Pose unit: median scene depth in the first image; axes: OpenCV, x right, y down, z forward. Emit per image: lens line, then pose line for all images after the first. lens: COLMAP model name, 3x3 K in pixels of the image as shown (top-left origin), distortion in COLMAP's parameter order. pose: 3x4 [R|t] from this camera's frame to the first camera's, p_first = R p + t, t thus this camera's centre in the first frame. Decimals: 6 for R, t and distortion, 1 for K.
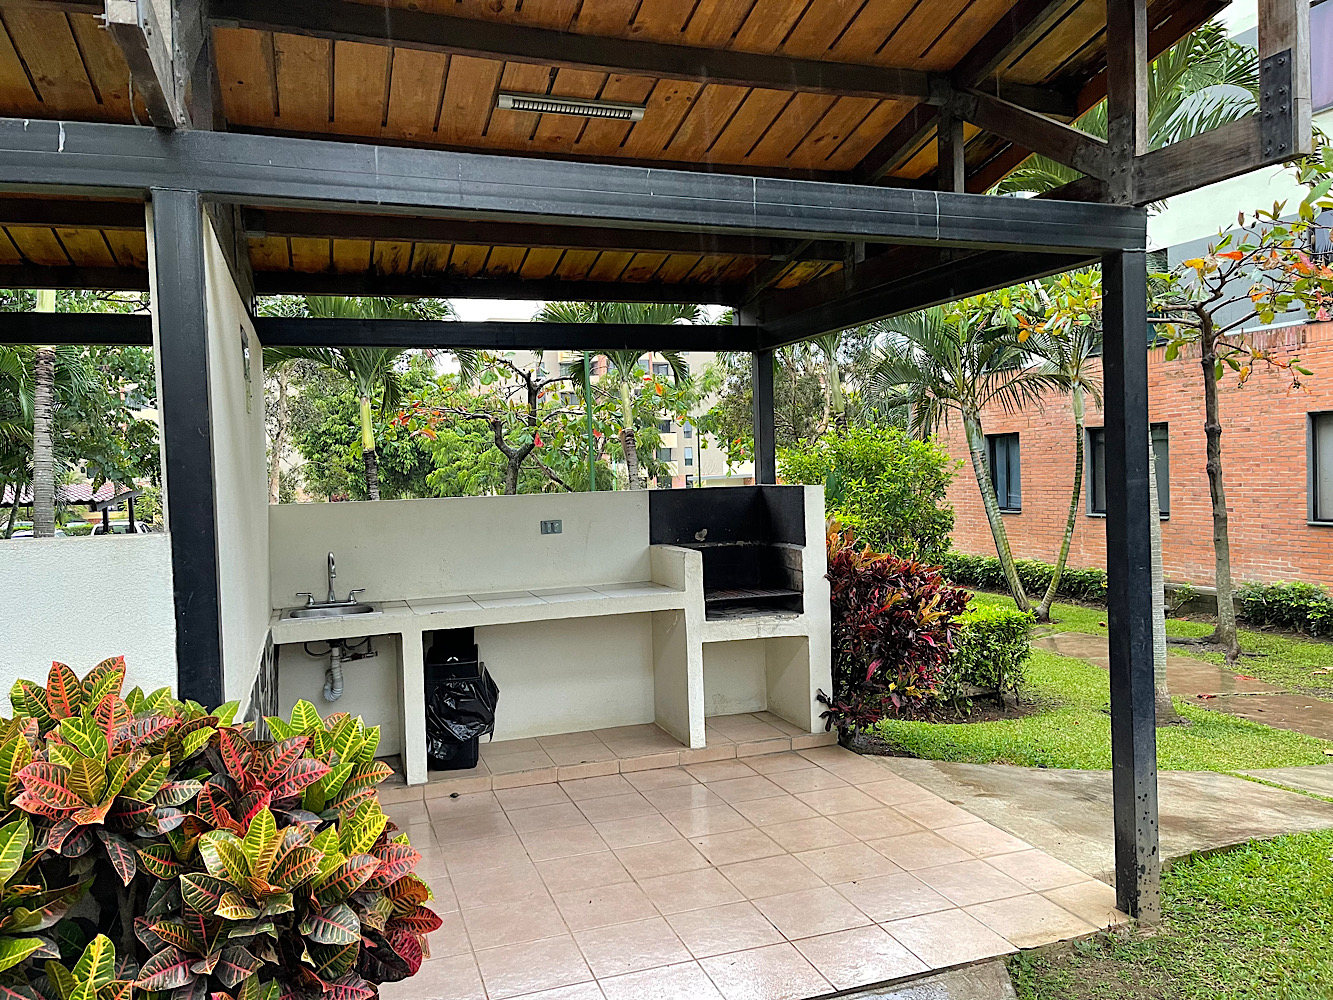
lens RADIAL K [[1011.8, 0, 666.5], [0, 1011.8, 500.0], [0, 0, 1]] dist [0.000556, -0.000402]
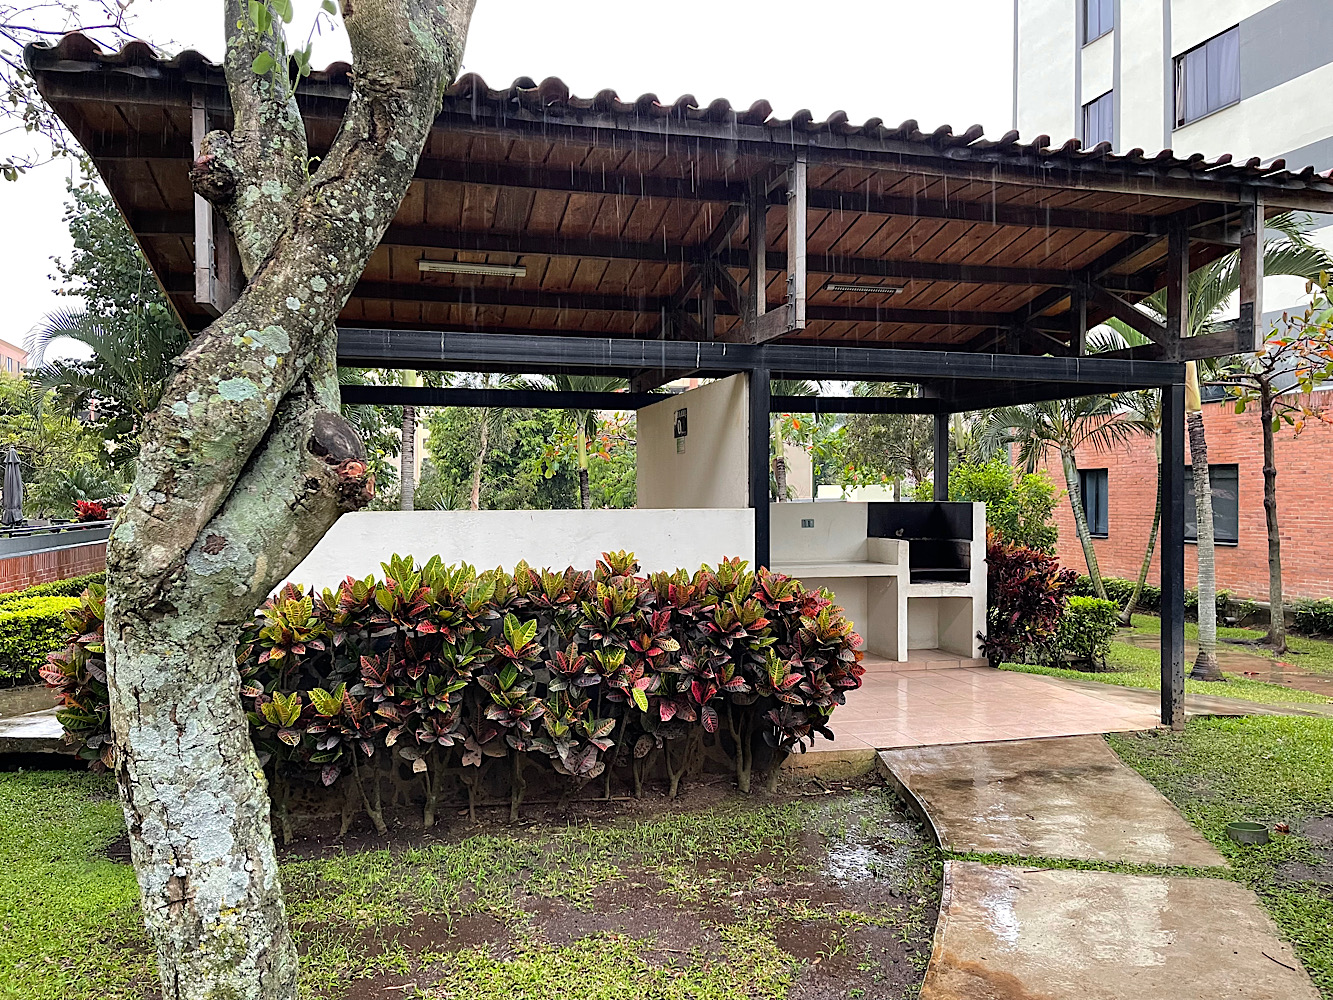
lens RADIAL K [[987.3, 0, 662.2], [0, 987.3, 507.2], [0, 0, 1]] dist [-0.001186, -0.007056]
pose [[0.995877, 0.031251, -0.085165, -0.146691], [-0.032396, 0.999402, -0.012100, 0.018778], [0.084736, 0.014809, 0.996293, -0.396805]]
